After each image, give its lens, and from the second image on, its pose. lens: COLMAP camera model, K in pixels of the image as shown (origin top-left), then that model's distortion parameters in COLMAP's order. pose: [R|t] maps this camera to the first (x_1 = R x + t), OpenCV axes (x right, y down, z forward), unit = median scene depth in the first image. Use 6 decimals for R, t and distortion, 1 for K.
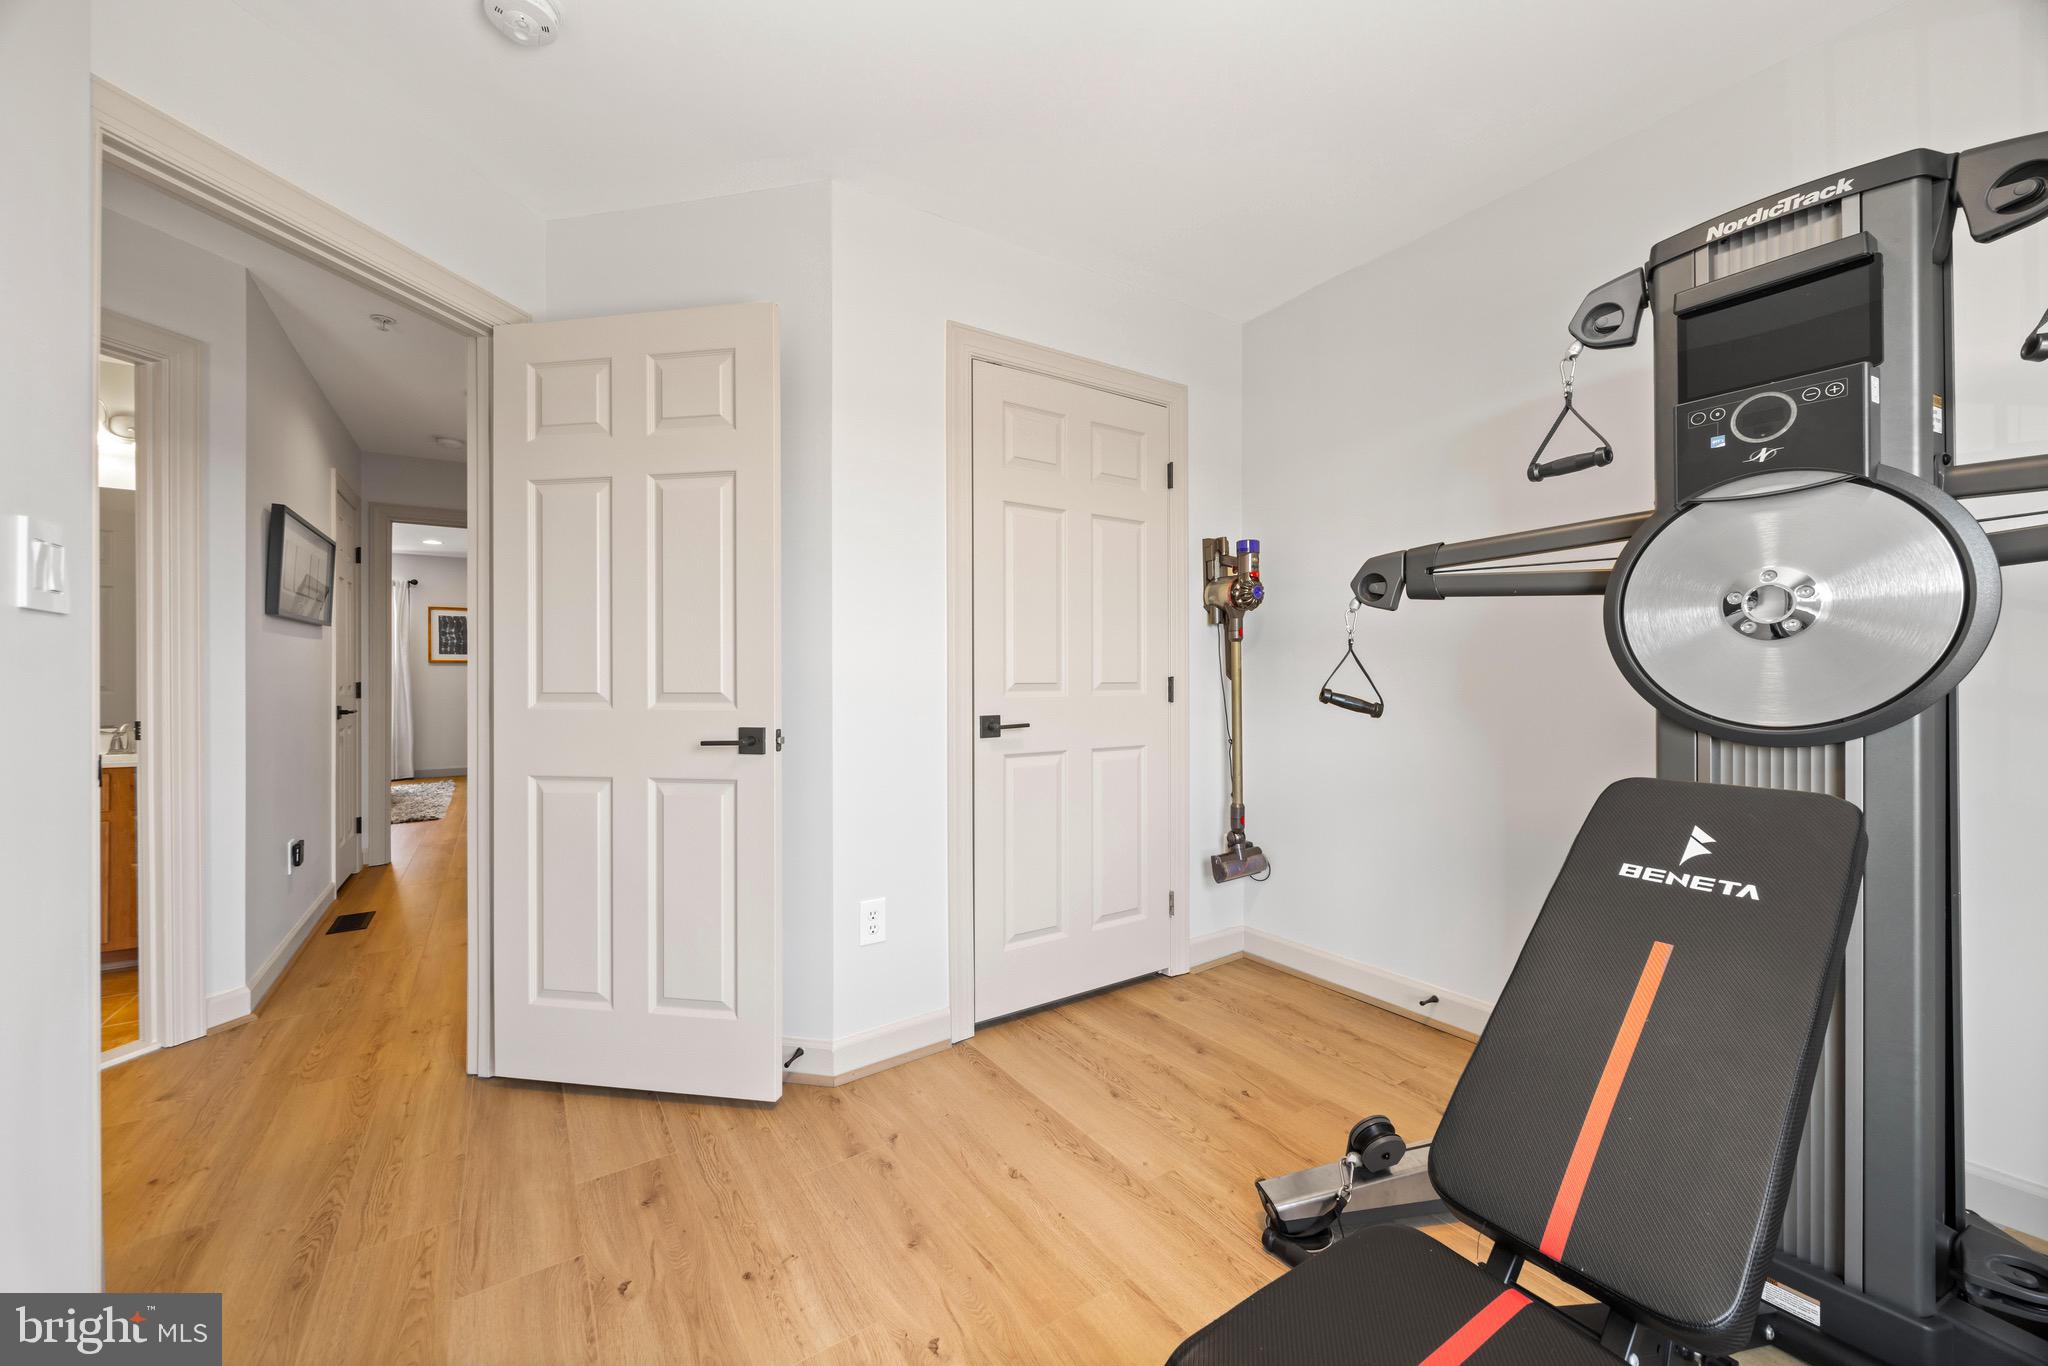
lens RADIAL K [[774.9, 0, 1024.0], [0, 774.9, 683.0], [0, 0, 1]] dist [-0.000479, 0.000230]
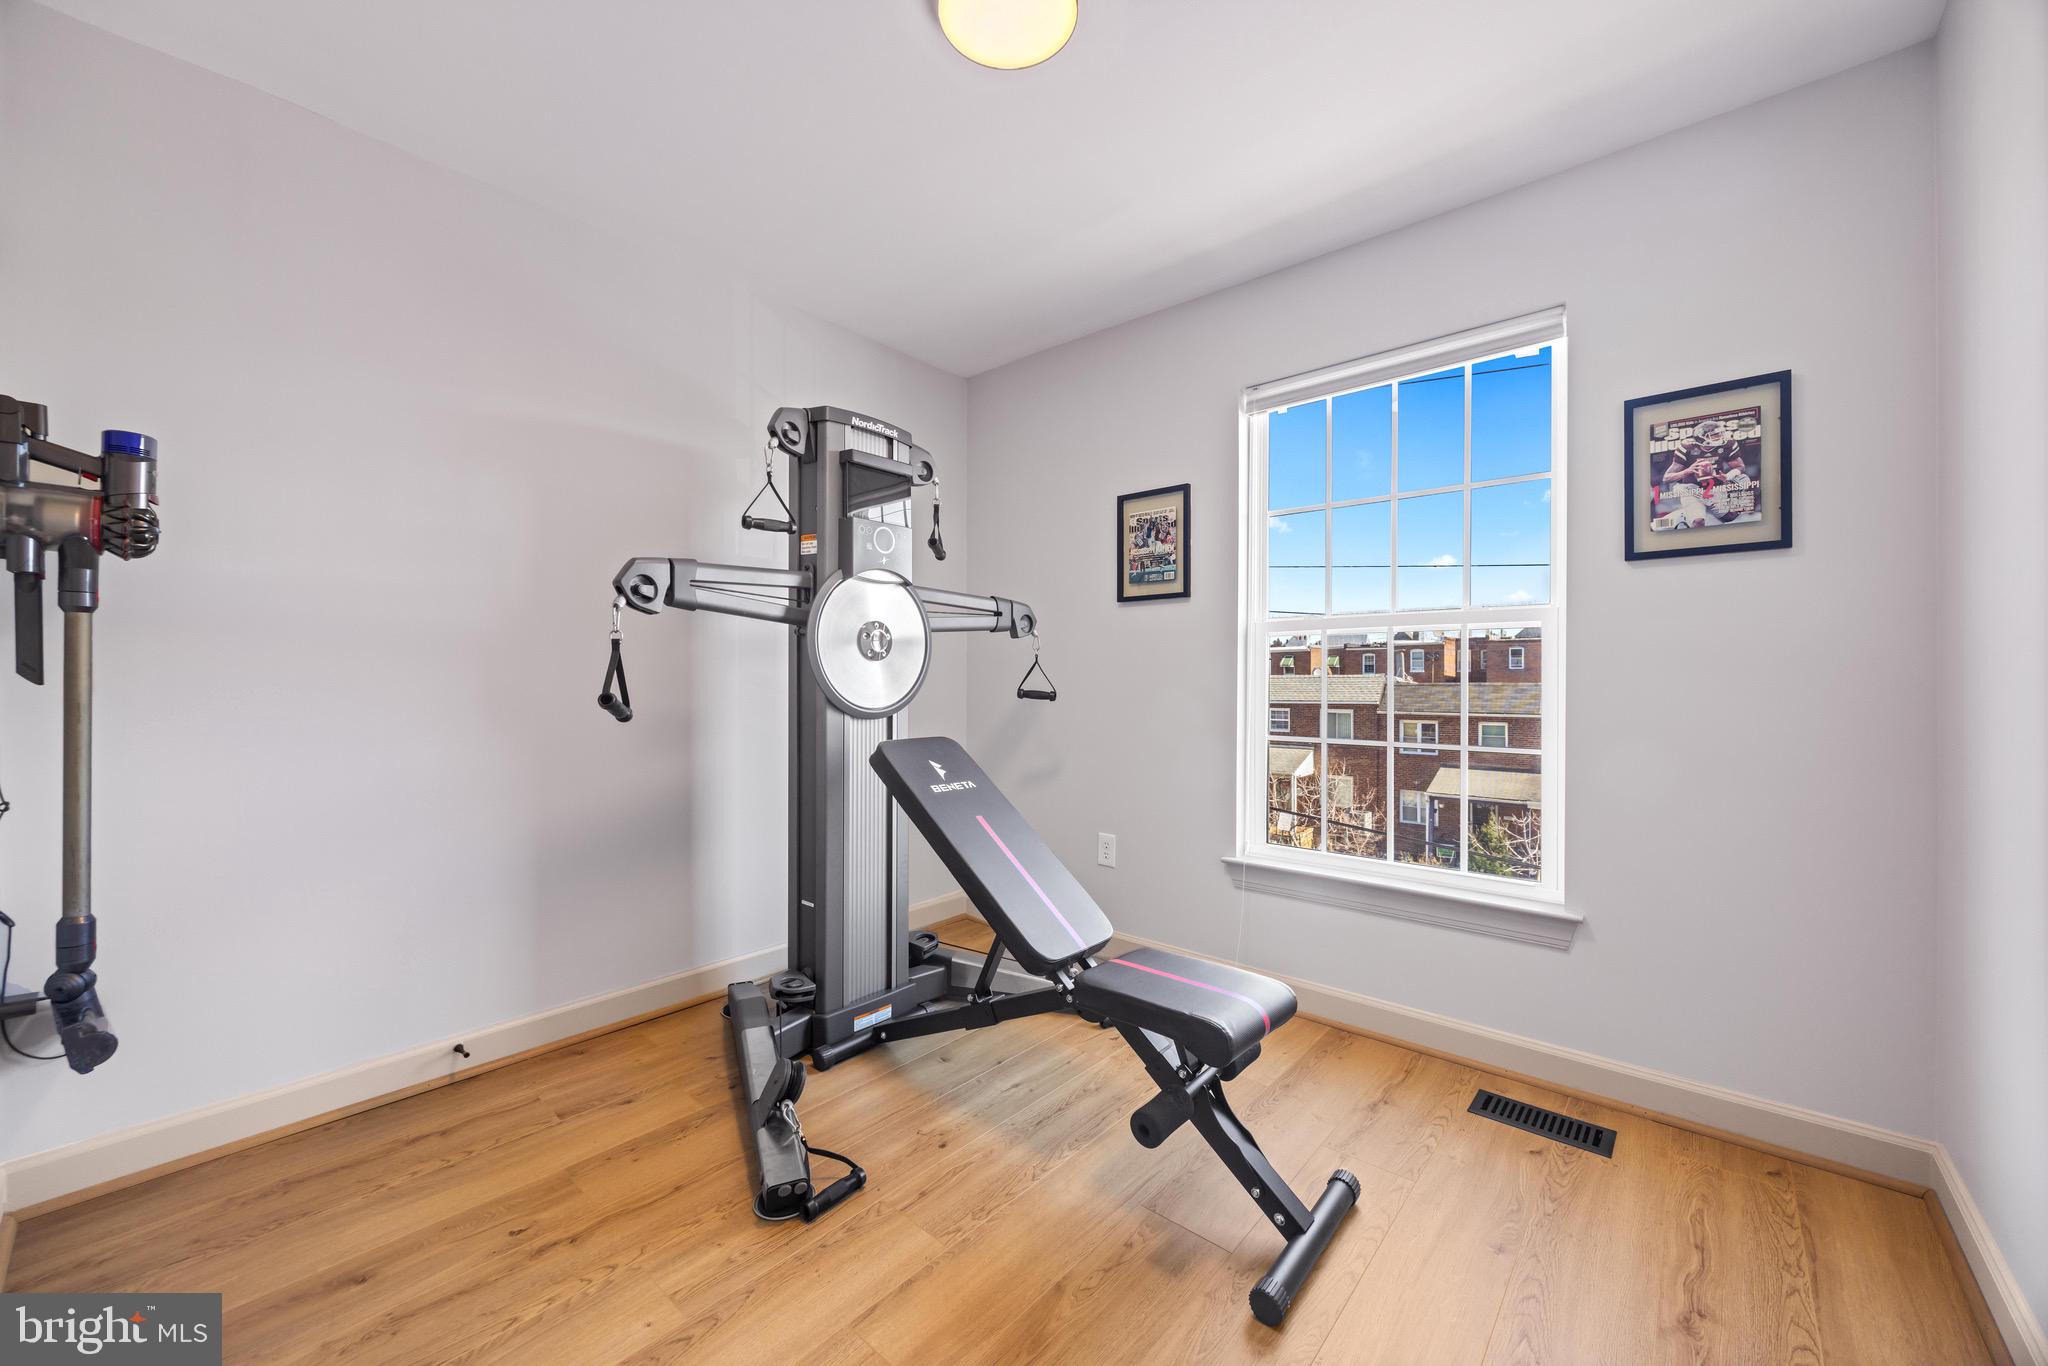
lens RADIAL K [[774.9, 0, 1024.0], [0, 774.9, 683.0], [0, 0, 1]] dist [-0.000479, 0.000230]
pose [[-0.251698, -0.000330, 0.967806, -0.695919], [0.006835, 0.999974, 0.002118, -0.002972], [-0.967782, 0.007148, -0.251690, 0.870593]]
